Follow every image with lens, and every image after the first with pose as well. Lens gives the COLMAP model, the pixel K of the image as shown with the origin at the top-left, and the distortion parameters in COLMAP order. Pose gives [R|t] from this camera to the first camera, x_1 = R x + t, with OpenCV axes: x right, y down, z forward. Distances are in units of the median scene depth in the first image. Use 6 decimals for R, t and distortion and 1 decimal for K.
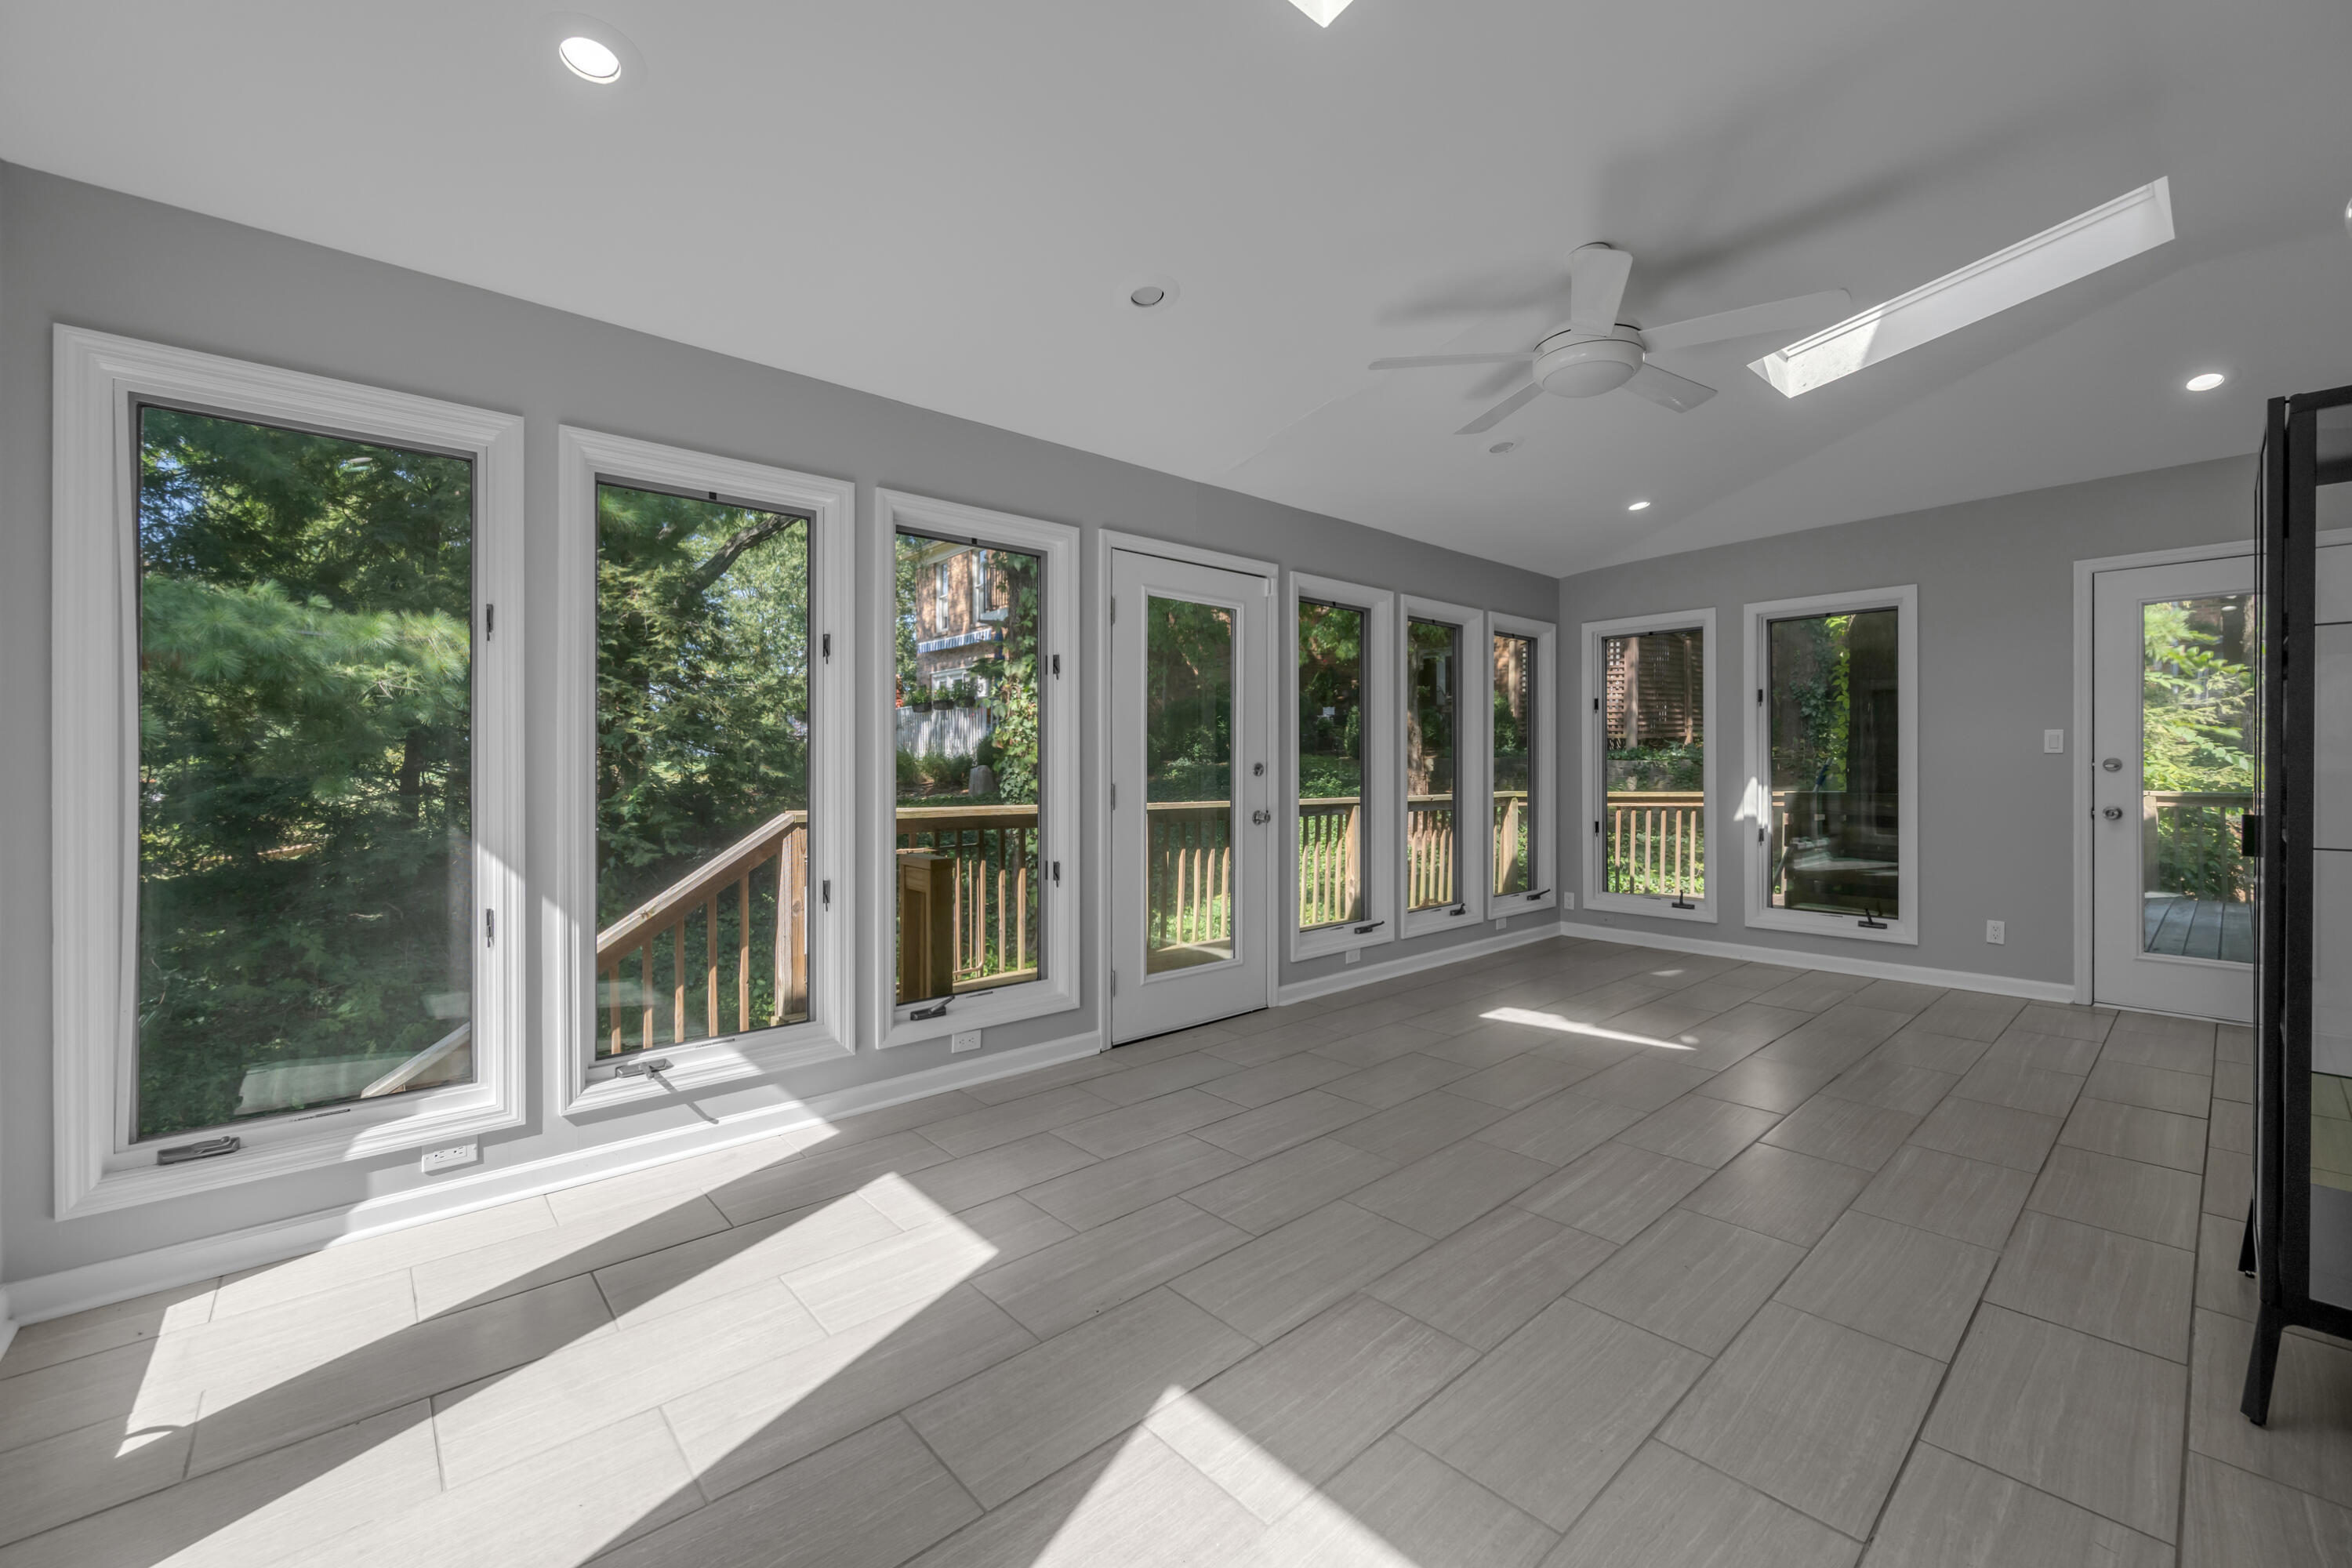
lens RADIAL K [[968.4, 0, 1194.7], [0, 968.4, 762.5], [0, 0, 1]] dist [-0.000381, -0.000204]
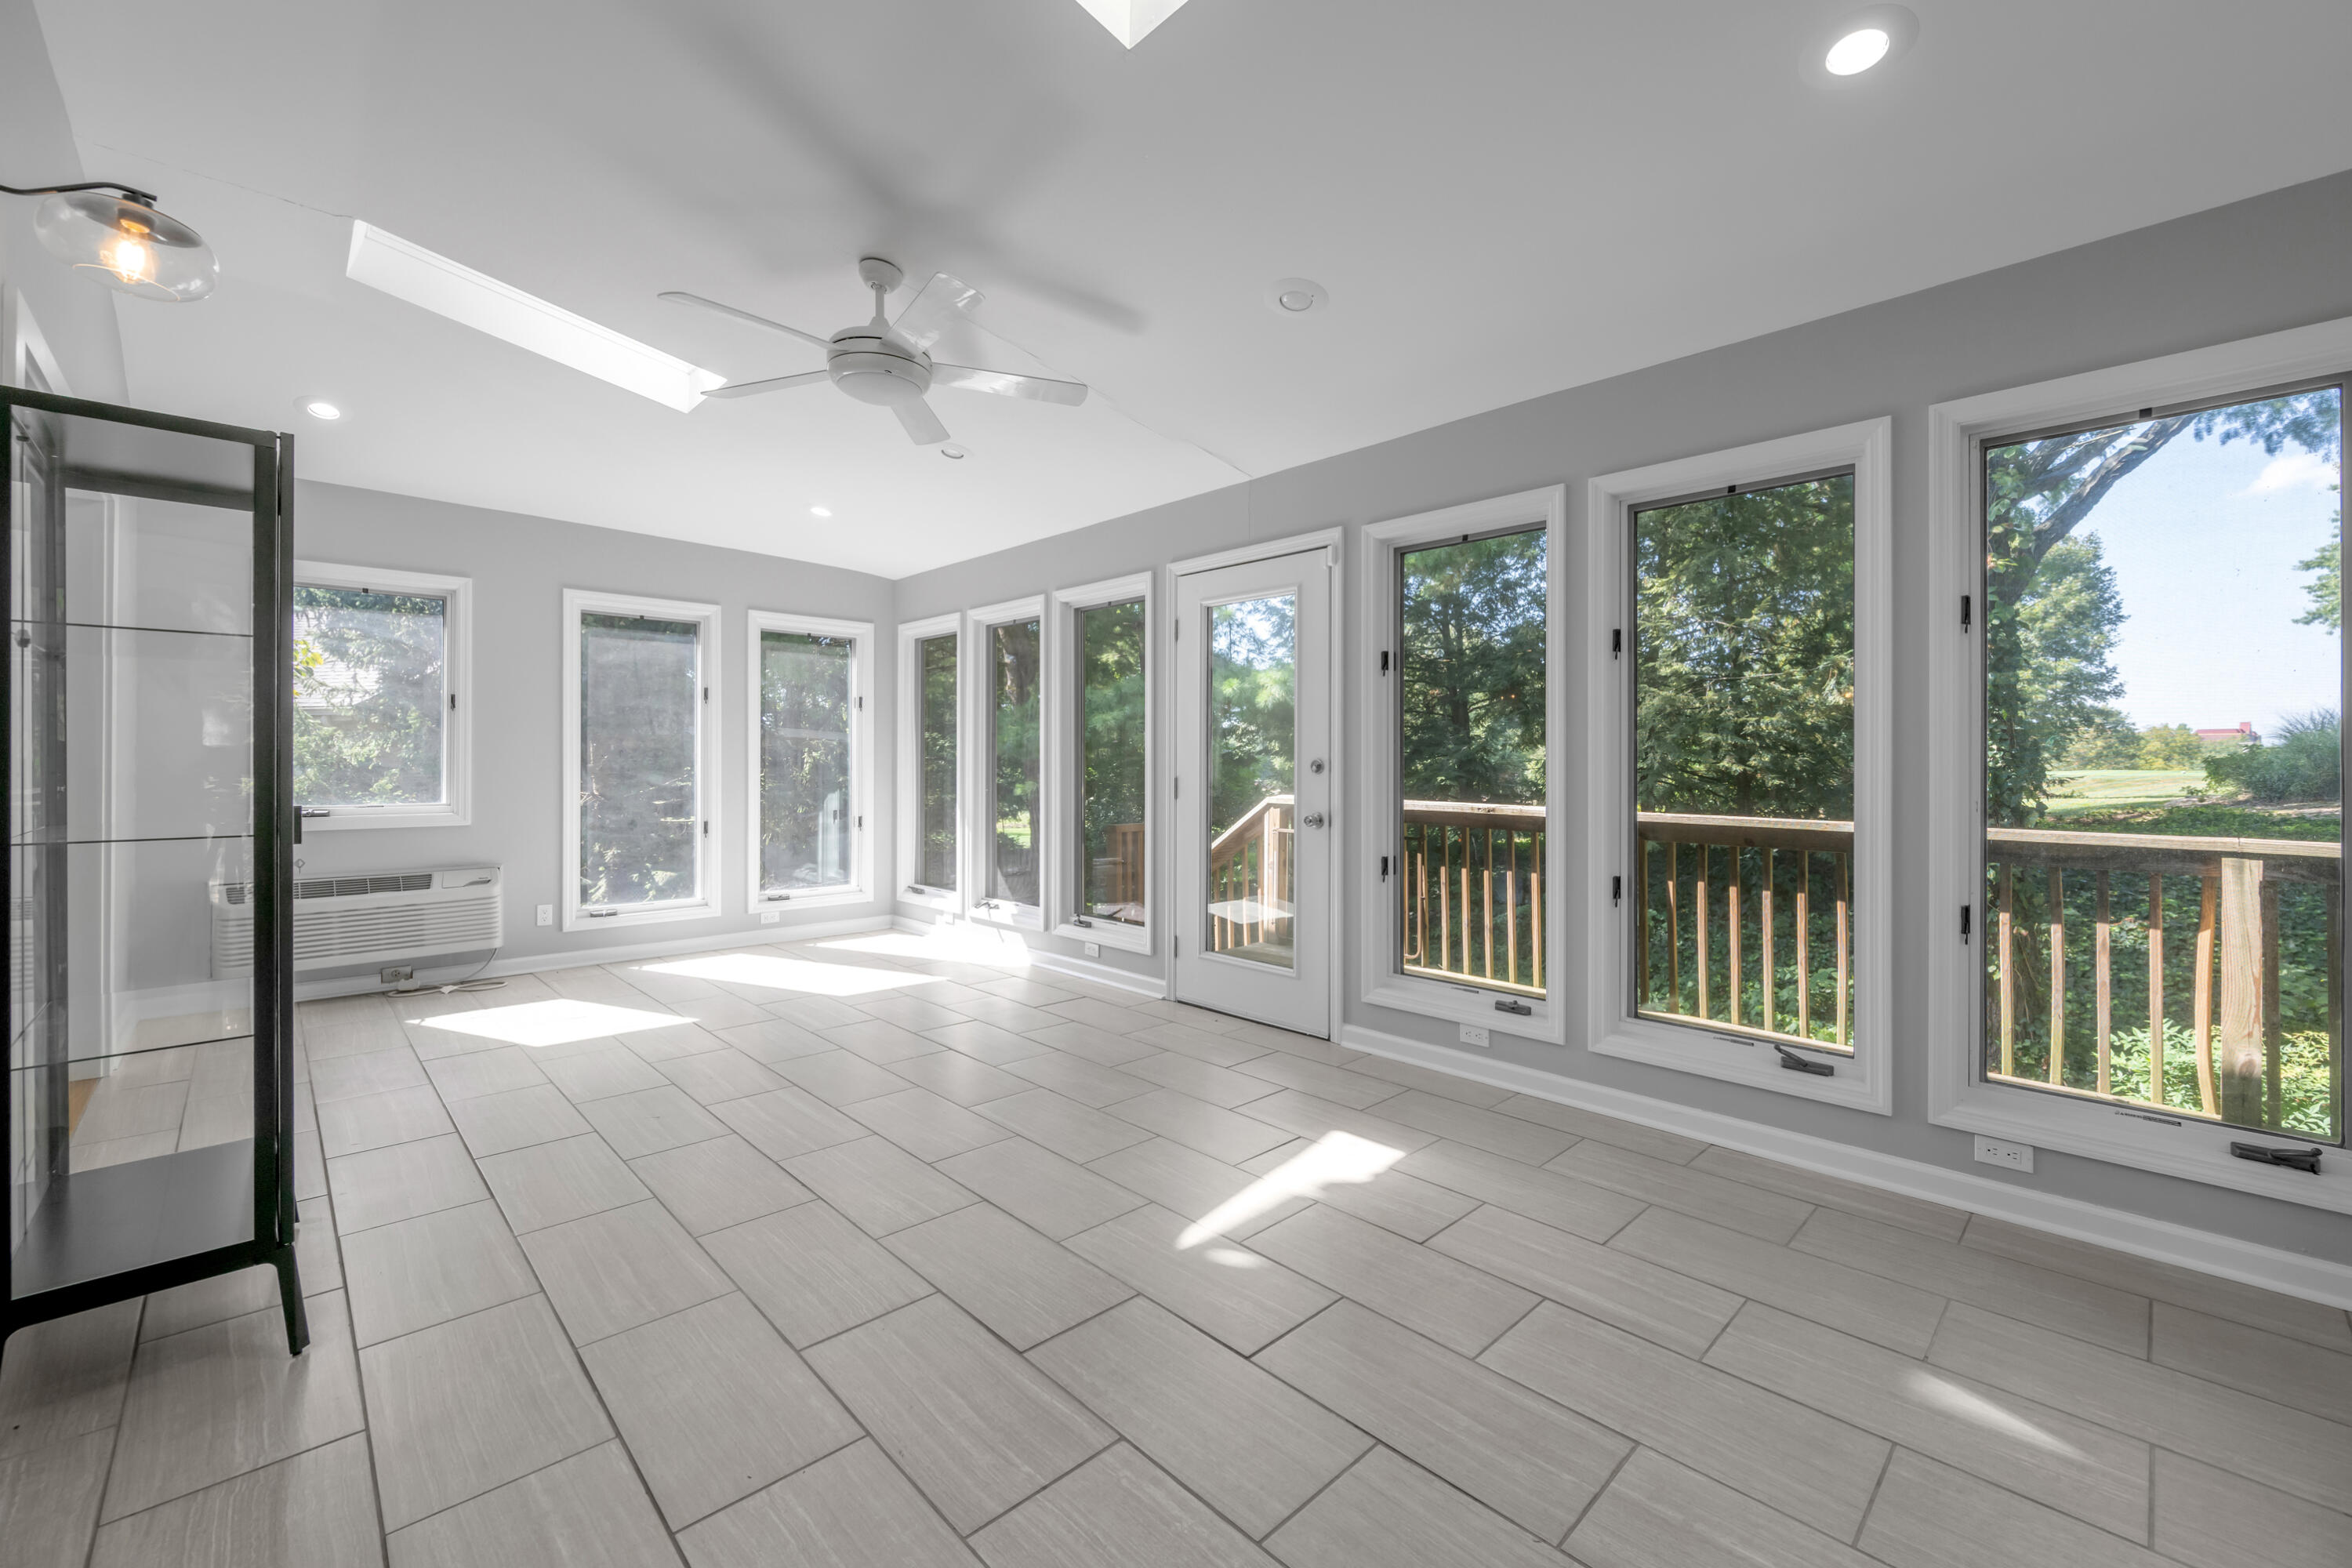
lens RADIAL K [[955.9, 0, 1172.6], [0, 955.9, 760.7], [0, 0, 1]] dist [-0.003845, -0.000143]
pose [[0.014237, 0.001598, -0.999897, 0.939282], [-0.001041, 0.999998, 0.001583, 0.000421], [0.999898, 0.001019, 0.014239, 0.853120]]
